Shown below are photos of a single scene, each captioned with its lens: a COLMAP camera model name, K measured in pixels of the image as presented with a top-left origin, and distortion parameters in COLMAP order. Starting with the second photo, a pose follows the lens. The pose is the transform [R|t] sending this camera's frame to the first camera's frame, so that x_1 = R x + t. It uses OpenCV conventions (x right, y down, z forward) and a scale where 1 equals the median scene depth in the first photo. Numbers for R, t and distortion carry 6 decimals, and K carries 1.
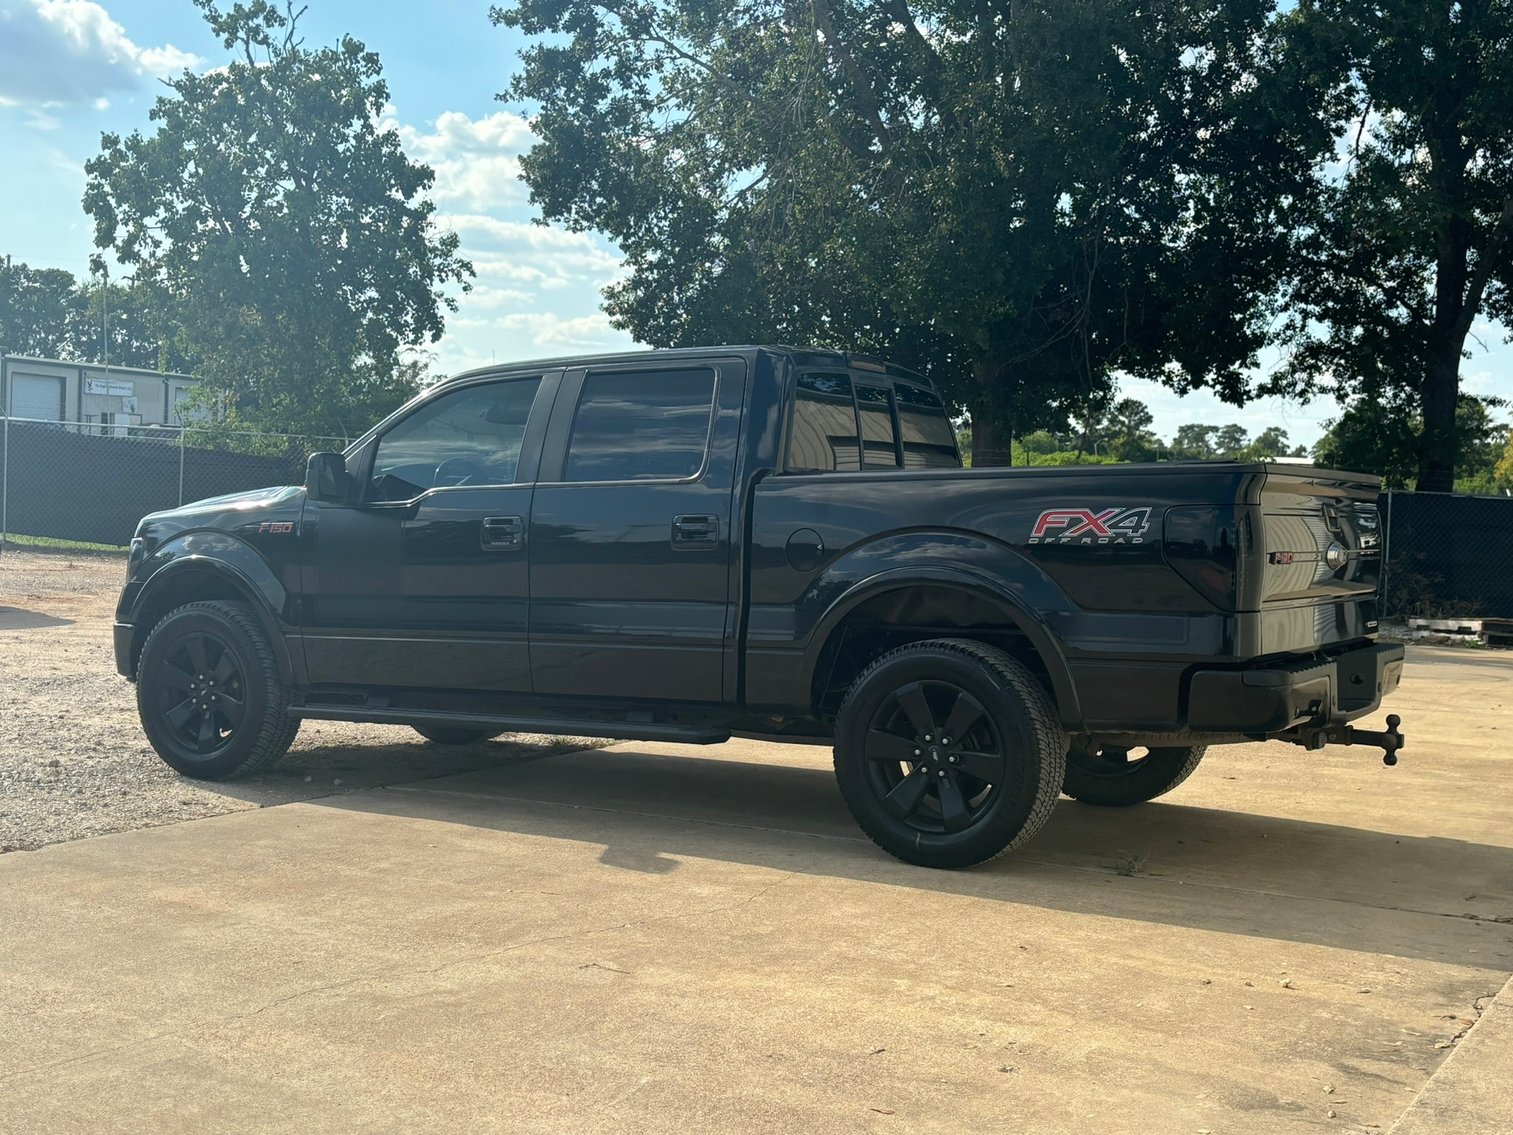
lens RADIAL K [[1863.4, 0, 756.9], [0, 1863.4, 571.4], [0, 0, 1]] dist [0.037825, 0.000000]
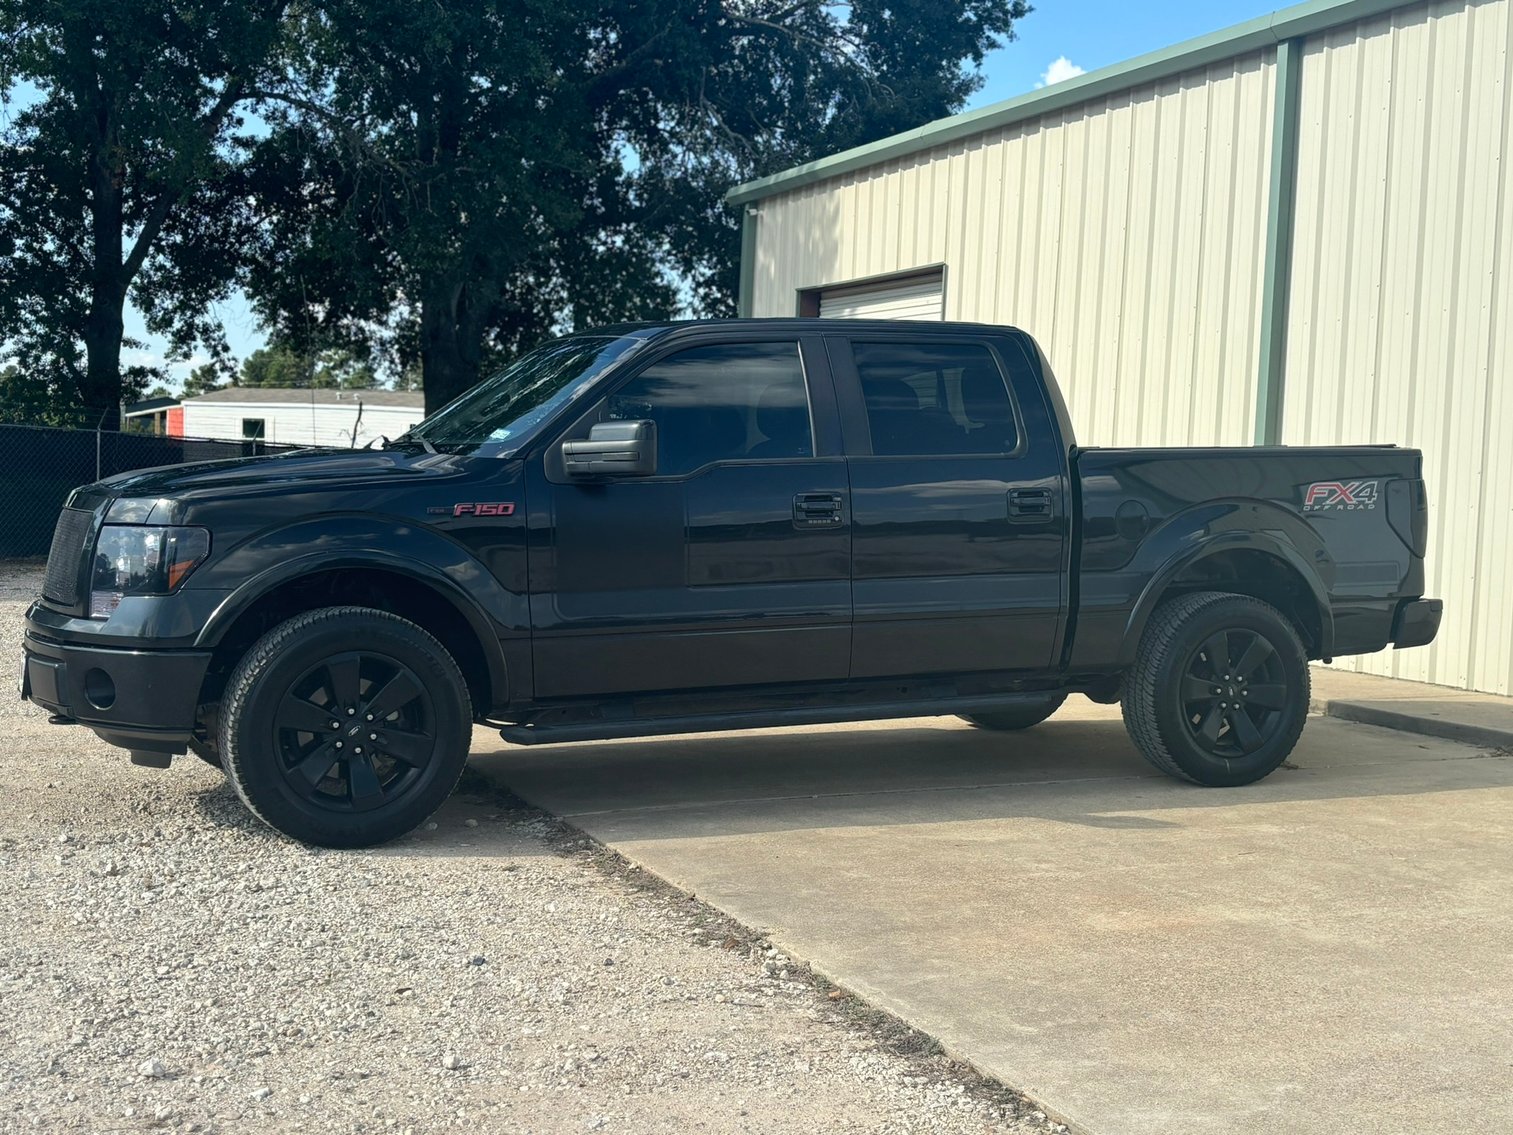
lens RADIAL K [[1863.4, 0, 756.5], [0, 1863.4, 567.7], [0, 0, 1]] dist [0.037825, 0.000000]
pose [[0.584366, -0.051884, 0.809830, -0.851983], [0.019863, 0.998570, 0.049643, -0.036634], [-0.811247, -0.012924, 0.584561, 0.458007]]
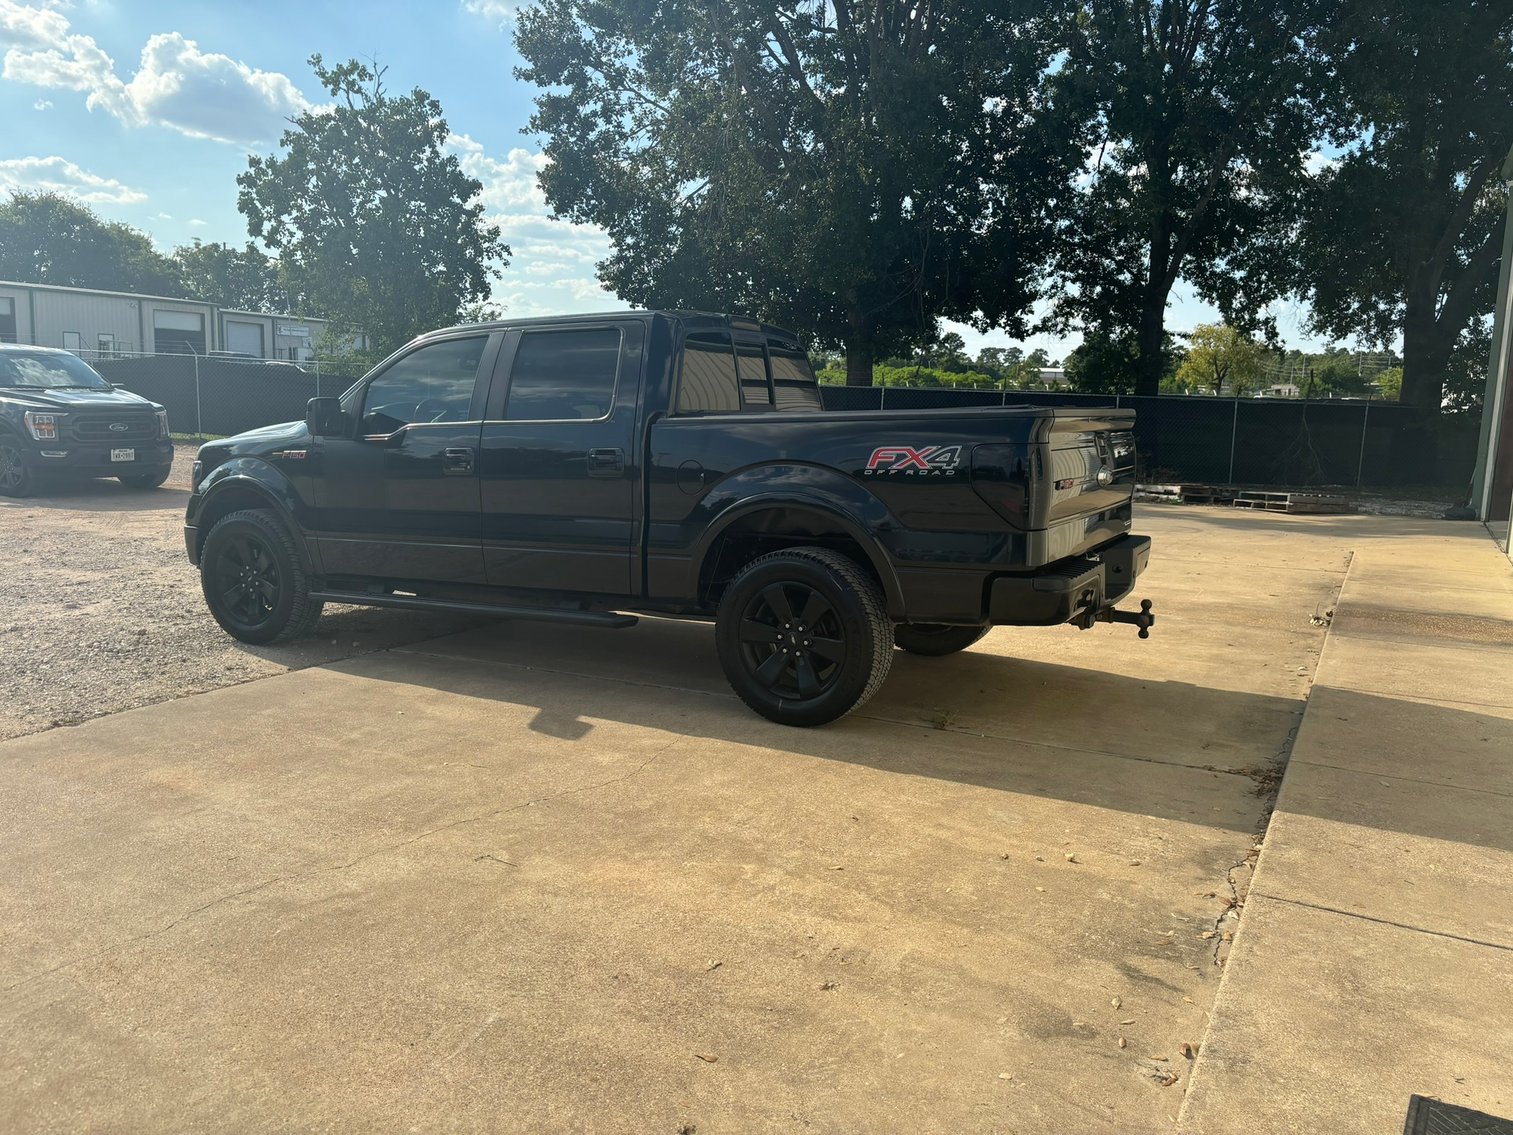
lens RADIAL K [[1123.3, 0, 771.2], [0, 1123.3, 542.2], [0, 0, 1]] dist [0.014022, 0.018910]
pose [[0.999156, -0.015541, 0.038033, 0.043723], [0.011897, 0.995479, 0.094238, -0.032968], [-0.039325, -0.093706, 0.994823, 0.201947]]
